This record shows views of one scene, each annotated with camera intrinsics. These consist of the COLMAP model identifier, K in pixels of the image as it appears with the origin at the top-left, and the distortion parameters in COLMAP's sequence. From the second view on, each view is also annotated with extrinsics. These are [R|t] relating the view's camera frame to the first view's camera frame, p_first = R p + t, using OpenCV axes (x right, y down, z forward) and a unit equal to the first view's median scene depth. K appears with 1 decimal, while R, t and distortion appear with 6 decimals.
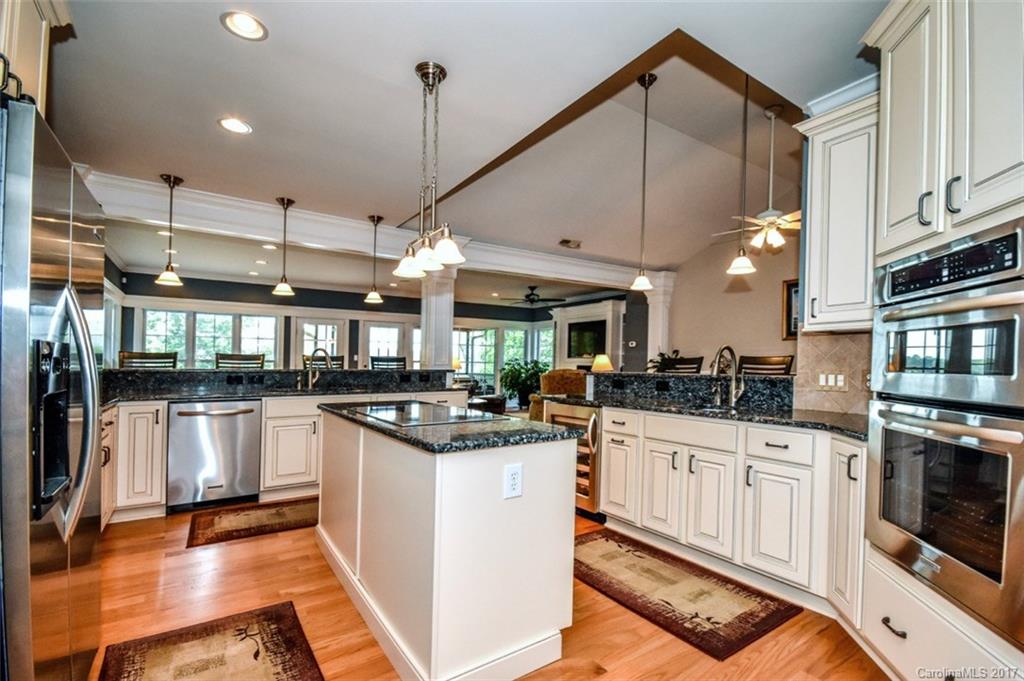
lens RADIAL K [[460.2, 0, 513.0], [0, 460.2, 357.9], [0, 0, 1]] dist [0.000700, 0.000070]
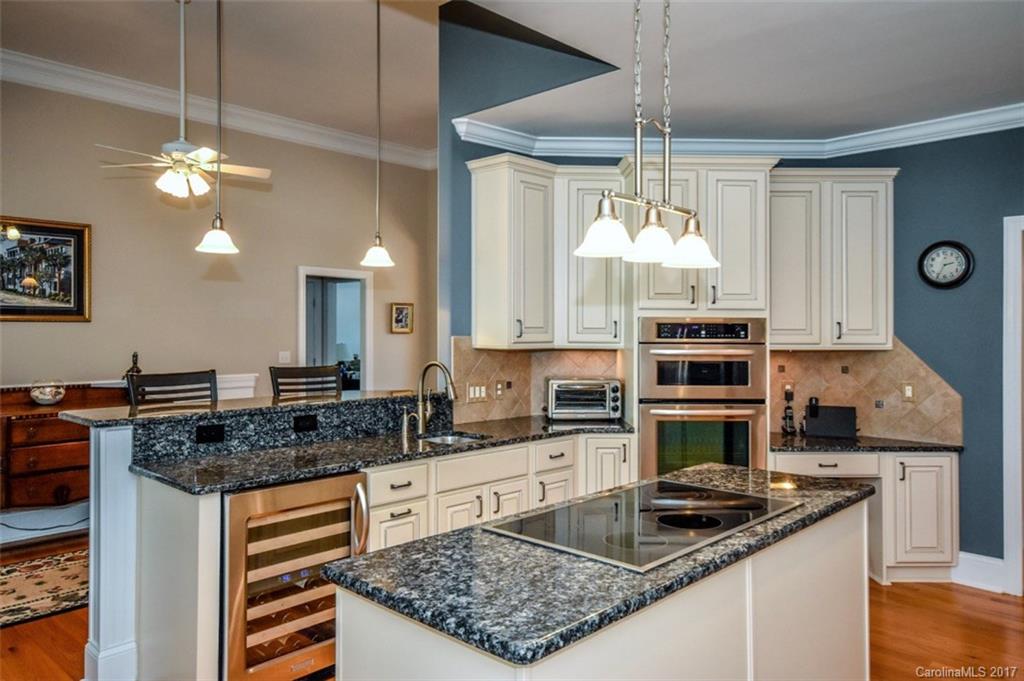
lens RADIAL K [[713.4, 0, 511.8], [0, 713.4, 321.3], [0, 0, 1]] dist [-0.002839, -0.000201]
pose [[-0.214295, 0.008460, 0.976732, -0.846844], [-0.013516, 0.999841, -0.011625, -0.087292], [-0.976675, -0.015693, -0.214147, 1.138423]]
